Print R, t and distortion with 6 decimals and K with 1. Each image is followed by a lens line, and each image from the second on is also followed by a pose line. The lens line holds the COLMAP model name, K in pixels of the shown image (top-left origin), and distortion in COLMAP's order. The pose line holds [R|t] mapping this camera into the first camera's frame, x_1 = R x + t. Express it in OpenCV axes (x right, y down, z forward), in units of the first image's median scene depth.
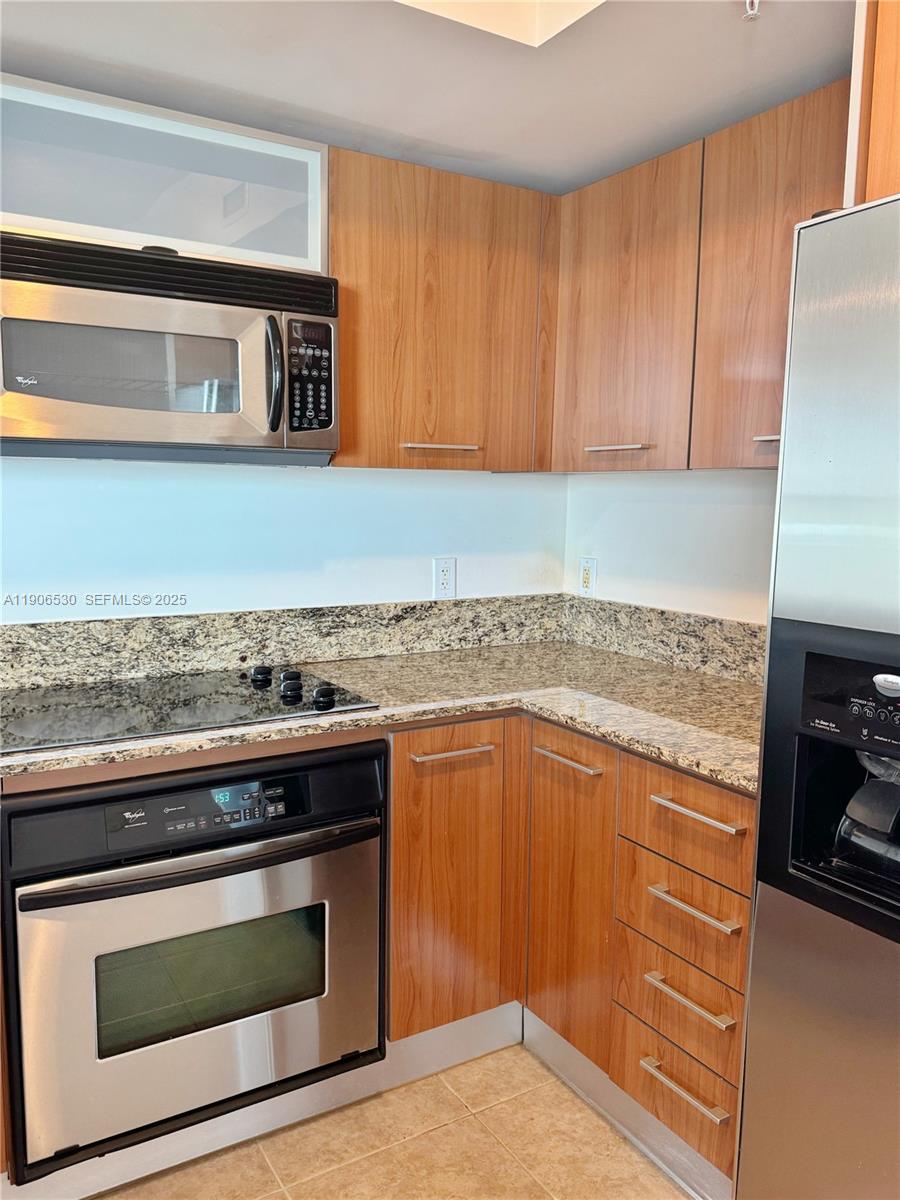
lens RADIAL K [[919.7, 0, 485.0], [0, 919.7, 619.4], [0, 0, 1]] dist [0.135510, -0.232645]
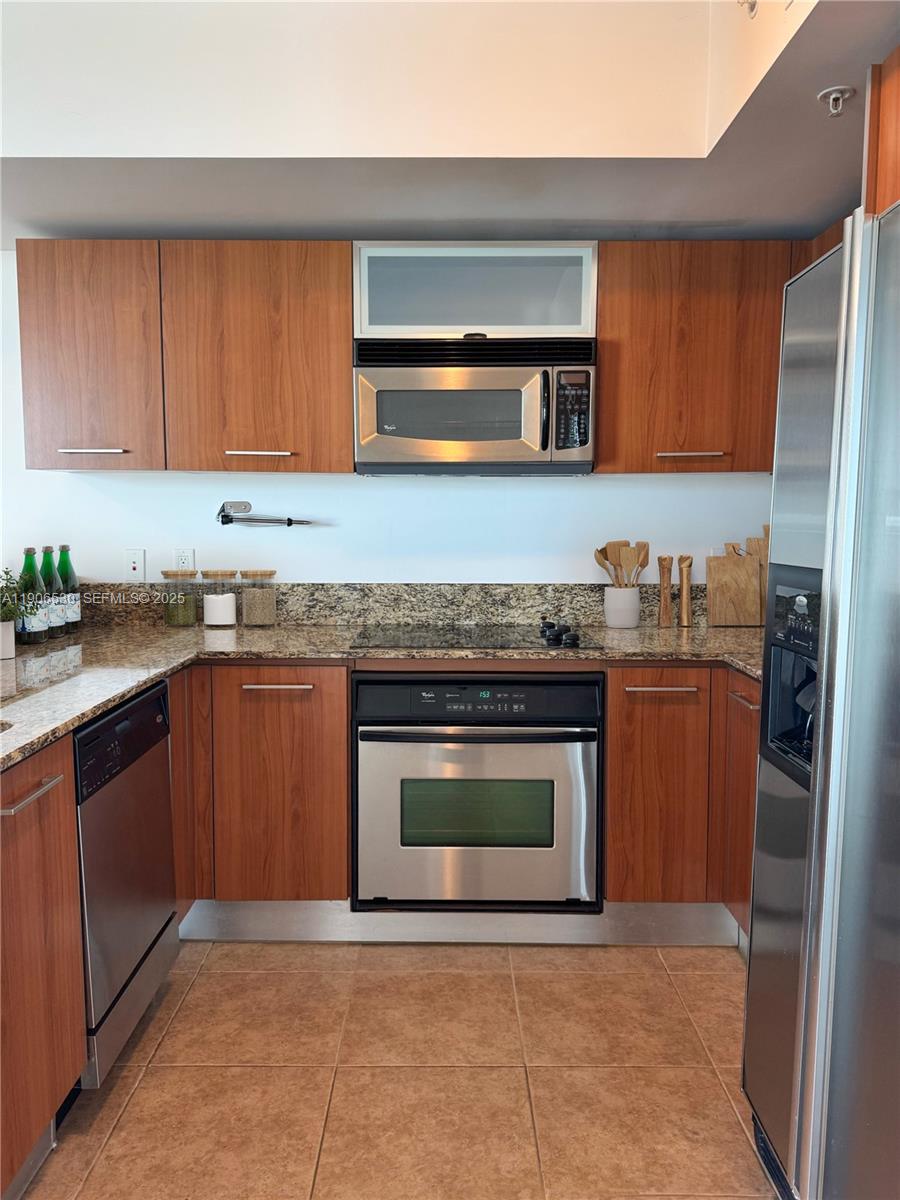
lens RADIAL K [[897.3, 0, 429.0], [0, 897.3, 616.6], [0, 0, 1]] dist [0.085038, -0.092521]
pose [[0.842689, 0.047064, -0.536339, 0.345684], [-0.060349, 0.998151, -0.007233, 0.067623], [0.535007, 0.038463, 0.843972, -0.233443]]
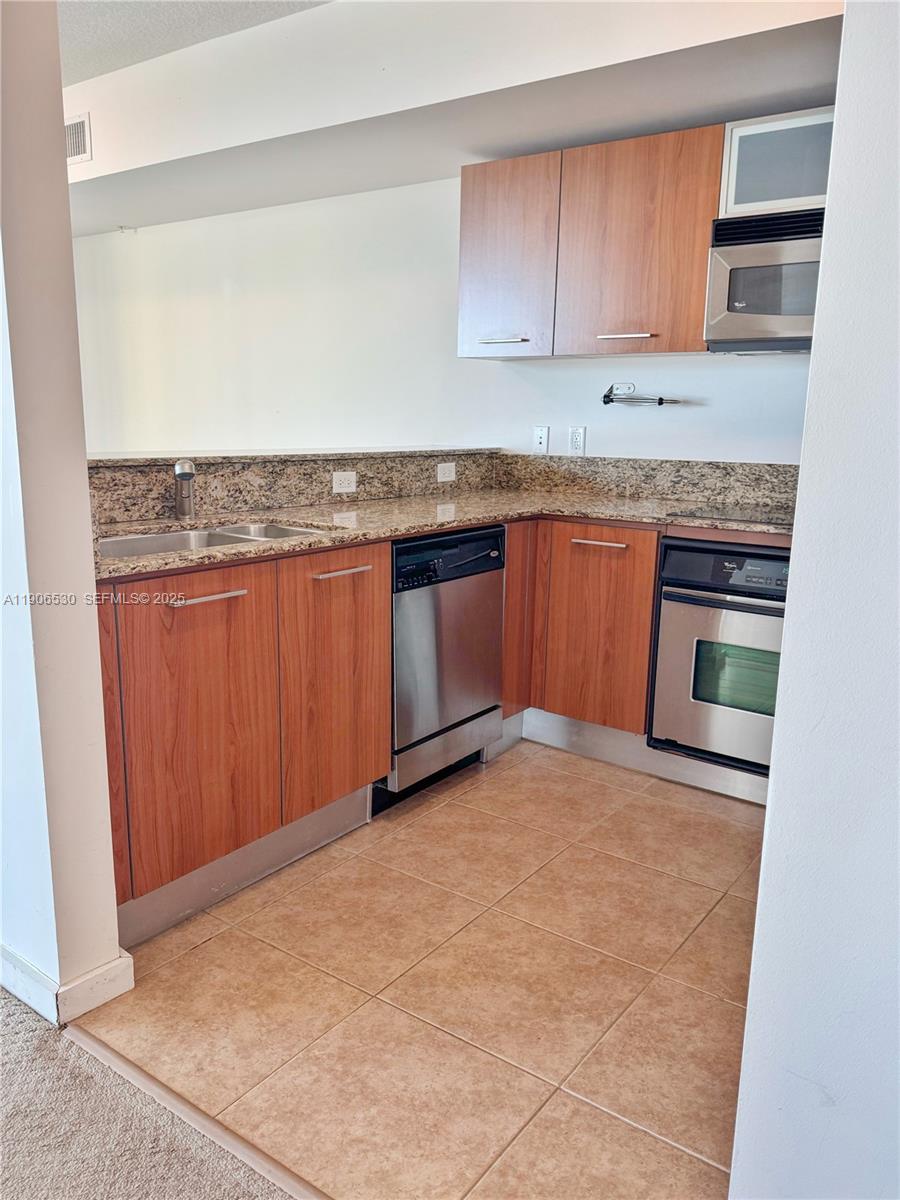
lens RADIAL K [[874.8, 0, 451.8], [0, 874.8, 619.5], [0, 0, 1]] dist [0.129639, -0.227882]
pose [[0.376107, 0.204710, -0.903680, 0.716095], [-0.136696, 0.976876, 0.164399, 0.087198], [0.916437, 0.061698, 0.395393, -0.069392]]
